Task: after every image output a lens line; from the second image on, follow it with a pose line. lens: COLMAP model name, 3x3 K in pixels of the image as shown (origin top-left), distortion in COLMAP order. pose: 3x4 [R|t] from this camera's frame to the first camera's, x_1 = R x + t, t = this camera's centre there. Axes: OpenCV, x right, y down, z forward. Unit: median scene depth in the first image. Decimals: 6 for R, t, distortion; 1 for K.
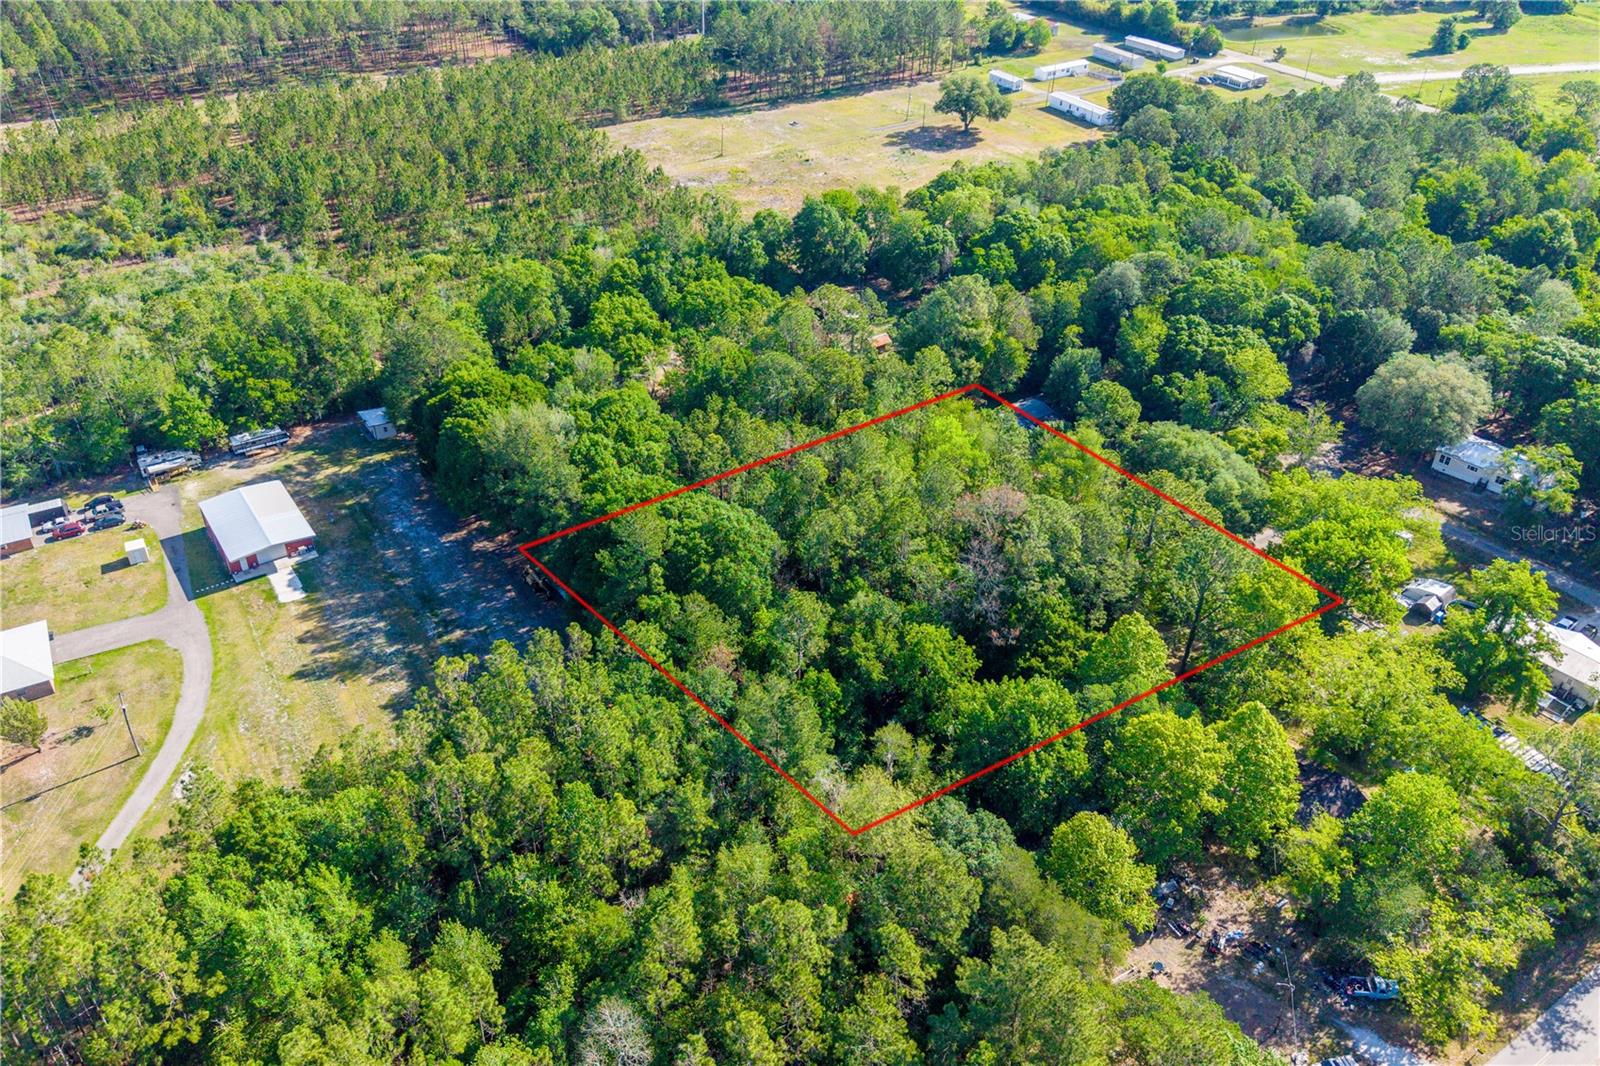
lens RADIAL K [[1270.9, 0, 784.3], [0, 1270.9, 539.8], [0, 0, 1]] dist [0.018019, -0.016843]
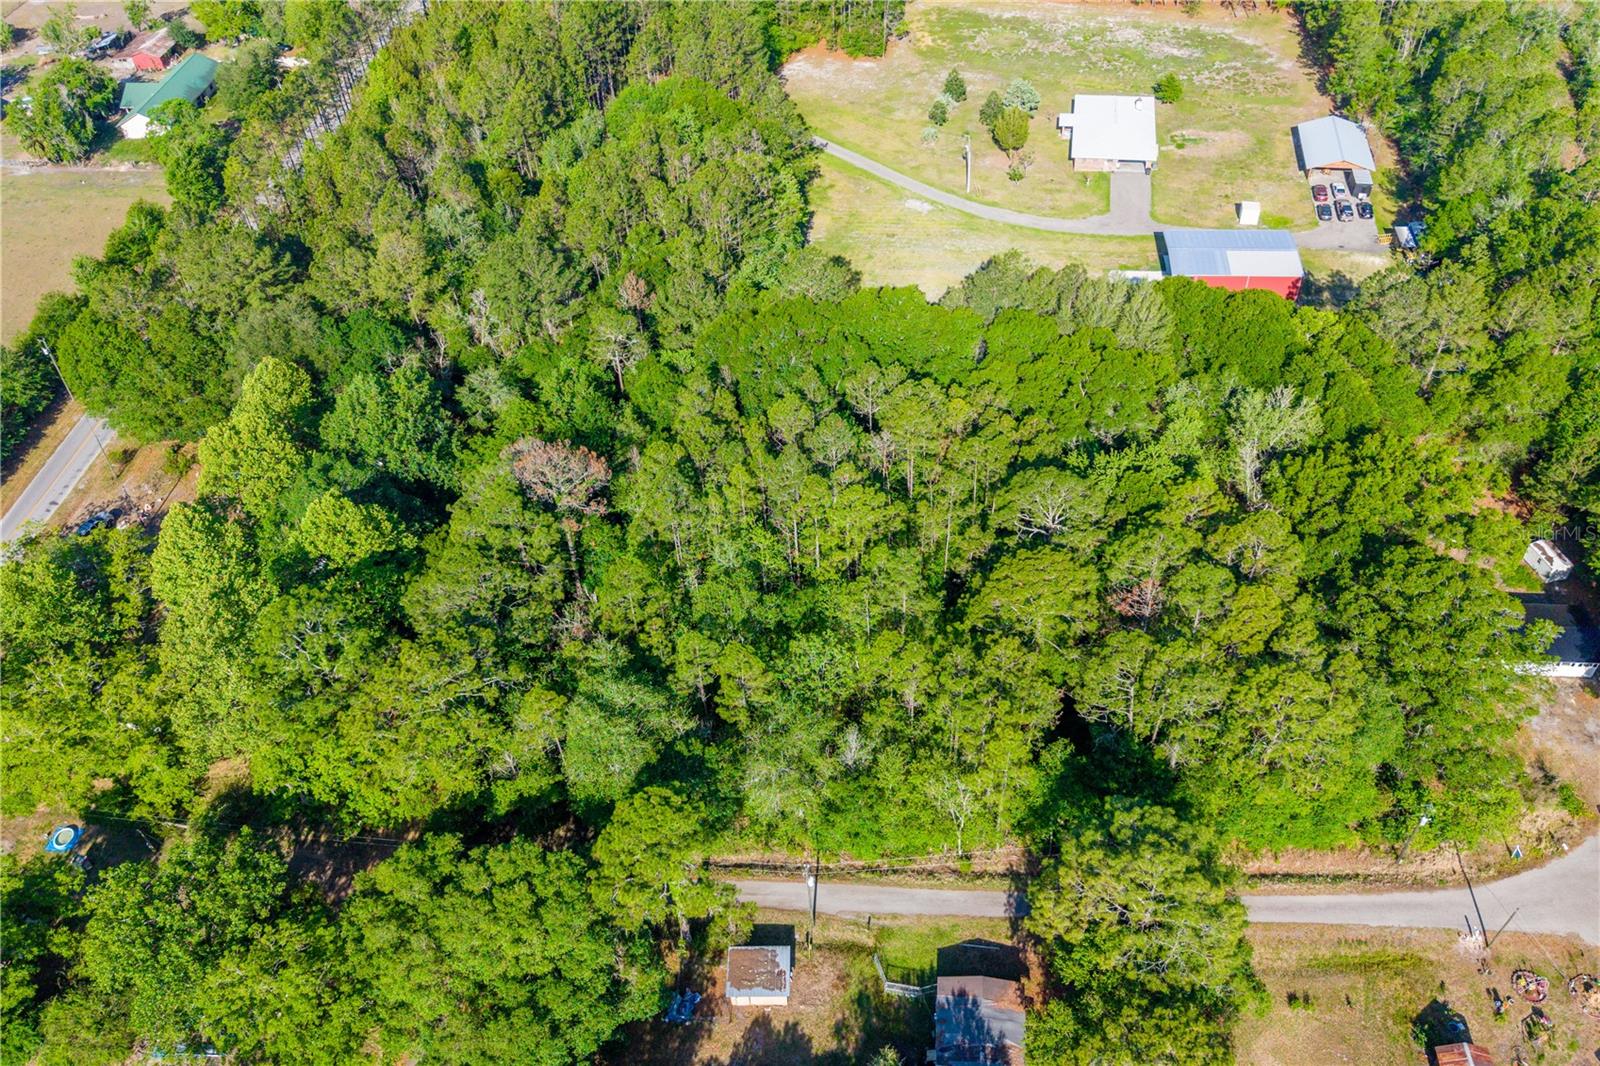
lens RADIAL K [[1270.9, 0, 784.3], [0, 1270.9, 539.8], [0, 0, 1]] dist [0.018019, -0.016843]
pose [[-0.642221, 0.548032, -0.535923, 0.395026], [-0.401372, 0.355220, 0.844227, -0.555136], [0.653034, 0.757285, -0.008165, 0.854394]]
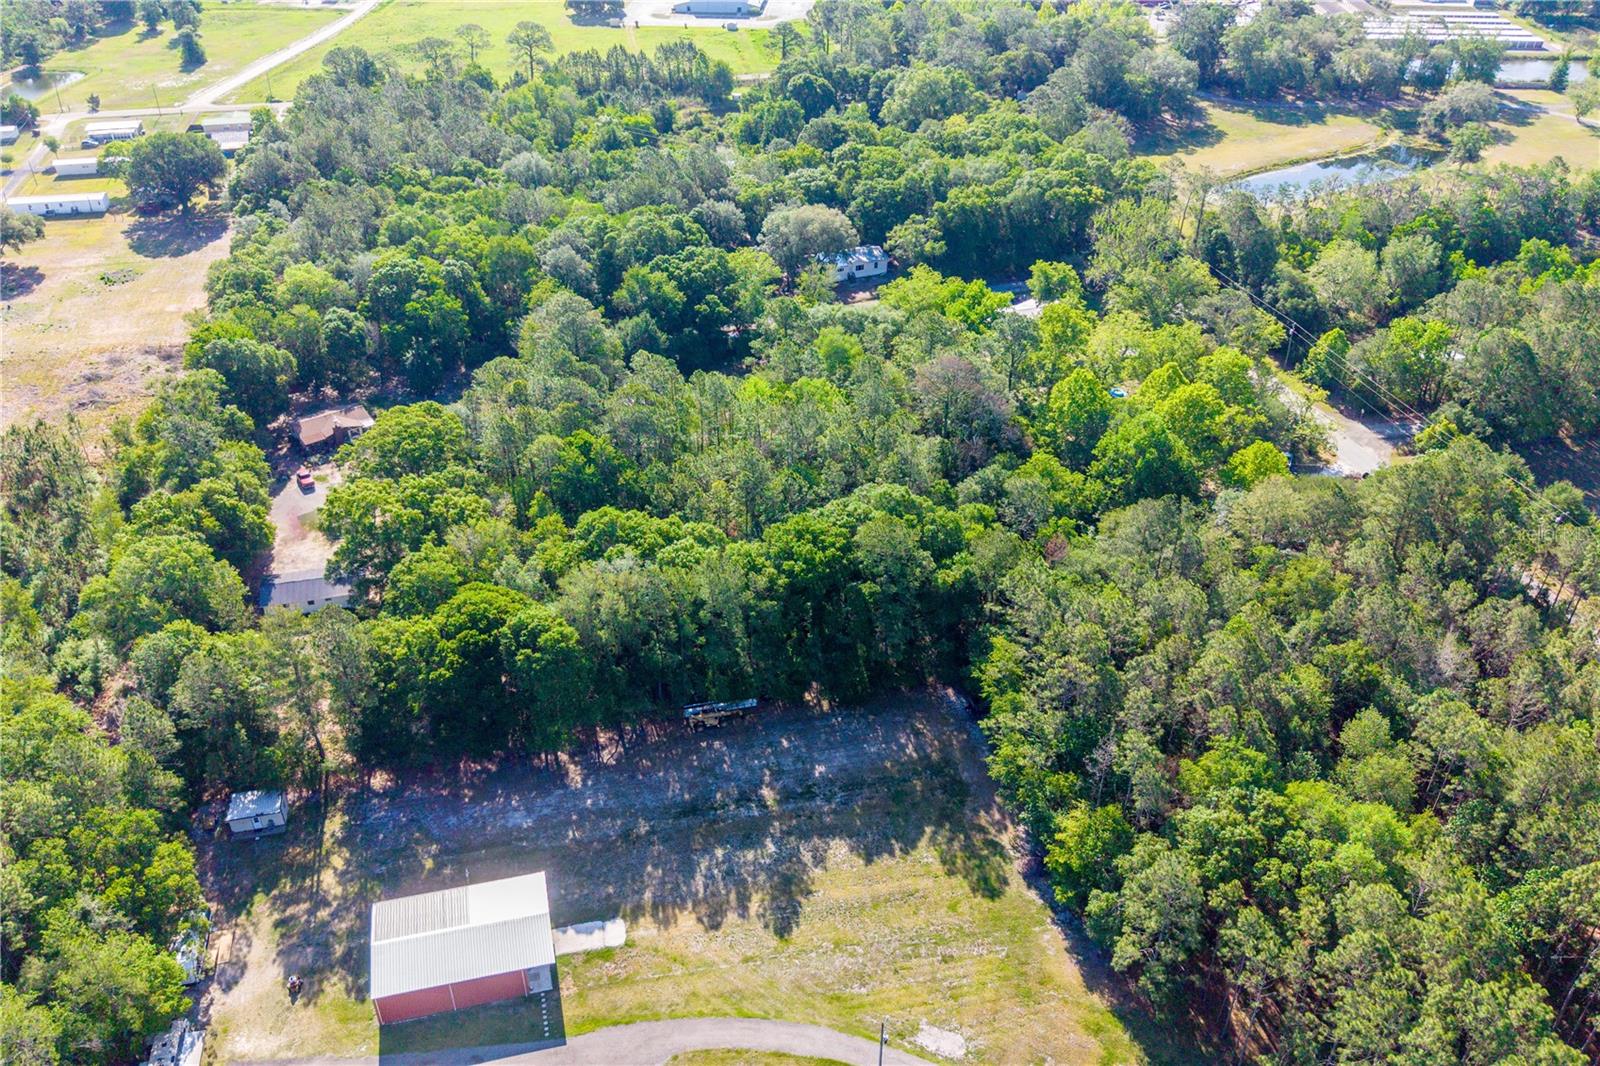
lens RADIAL K [[1270.9, 0, 784.3], [0, 1270.9, 539.8], [0, 0, 1]] dist [0.018019, -0.016843]
pose [[0.343839, -0.531087, 0.774417, -0.700684], [0.541446, 0.785930, 0.298582, -0.267431], [-0.767210, 0.316640, 0.557788, 0.366470]]
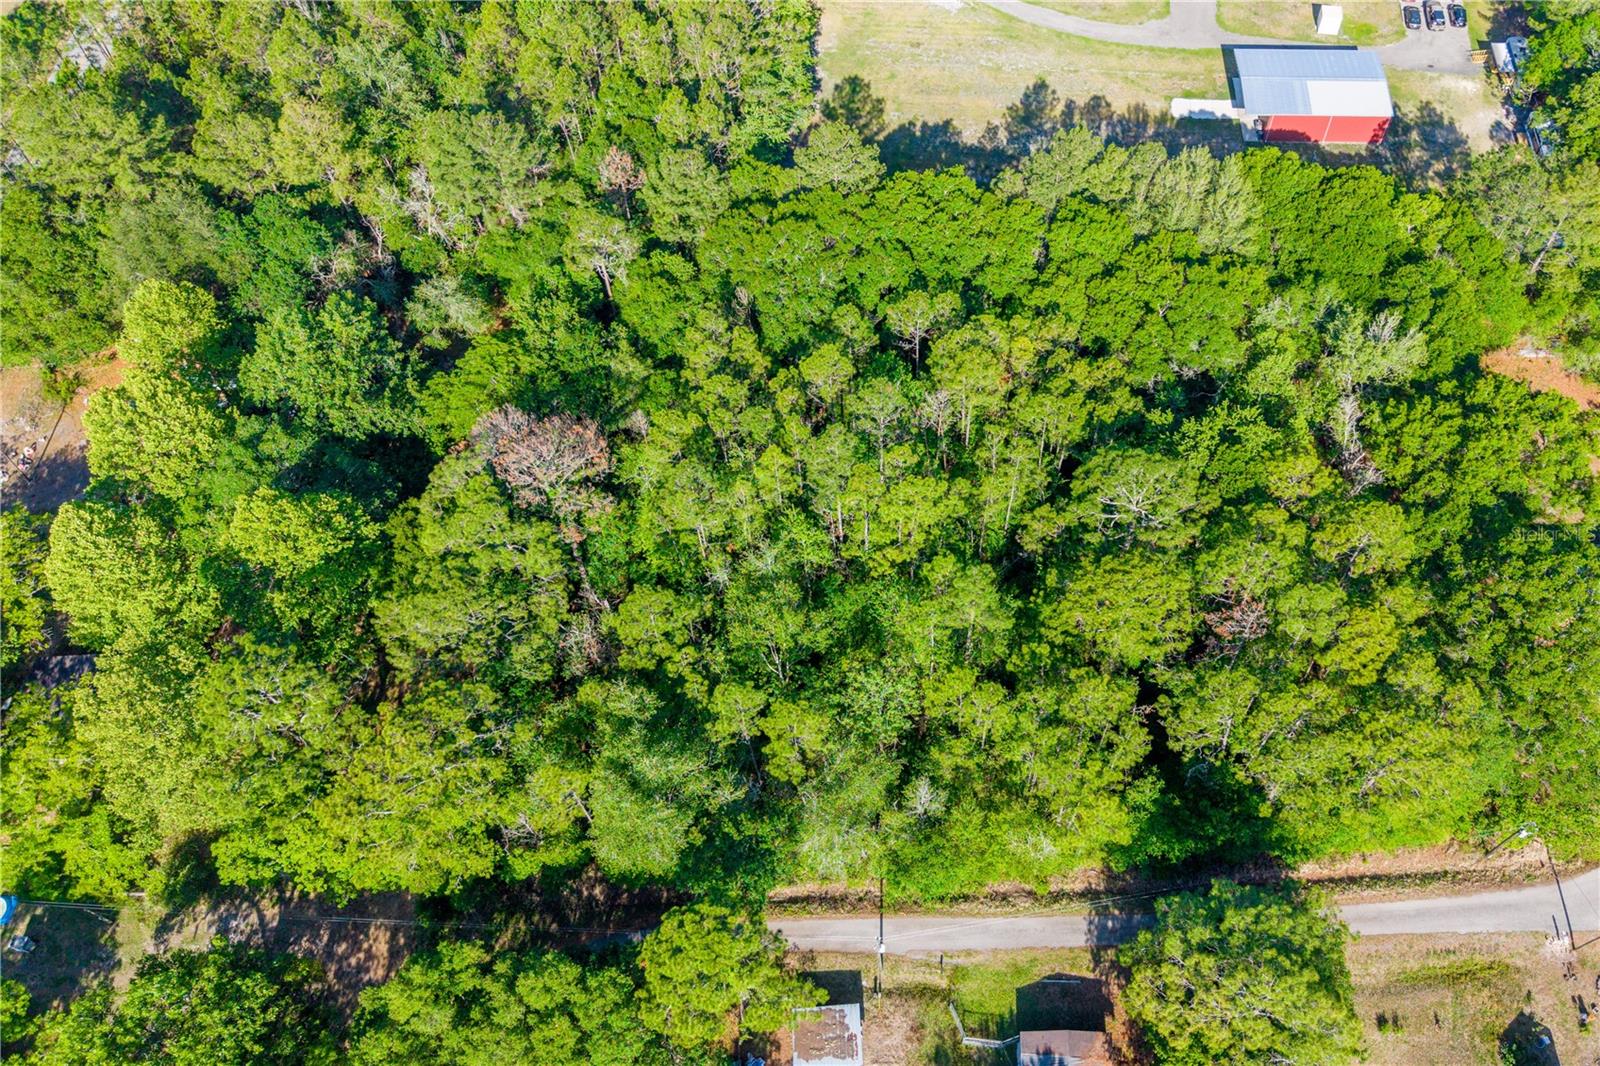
lens RADIAL K [[1318.1, 0, 914.8], [0, 1318.1, 550.5], [0, 0, 1]] dist [0.005138, 0.005742]
pose [[-0.566918, 0.688282, -0.452627, 0.299629], [-0.486293, 0.163882, 0.858290, -0.520916], [0.664923, 0.706690, 0.241799, 0.749758]]
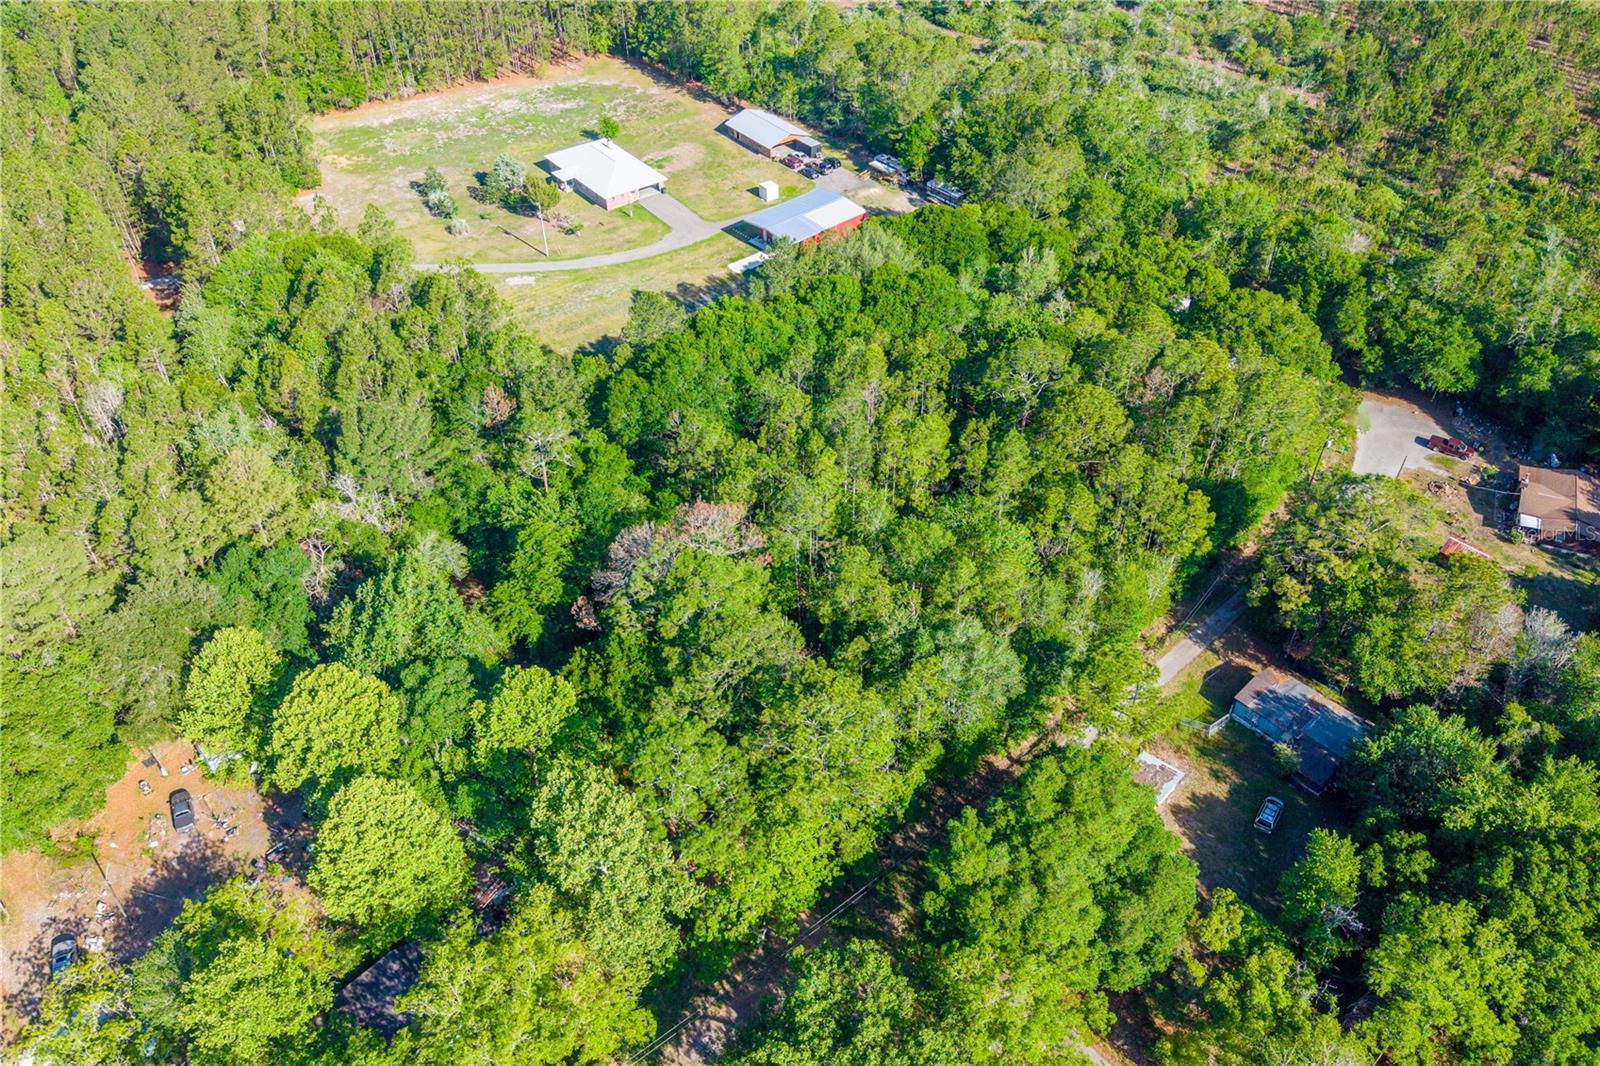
lens RADIAL K [[1270.9, 0, 784.3], [0, 1270.9, 539.8], [0, 0, 1]] dist [0.018019, -0.016843]
pose [[0.124868, 0.635023, -0.762334, 0.591003], [-0.558192, 0.680180, 0.475159, -0.319878], [0.820262, 0.366197, 0.439398, 0.522616]]
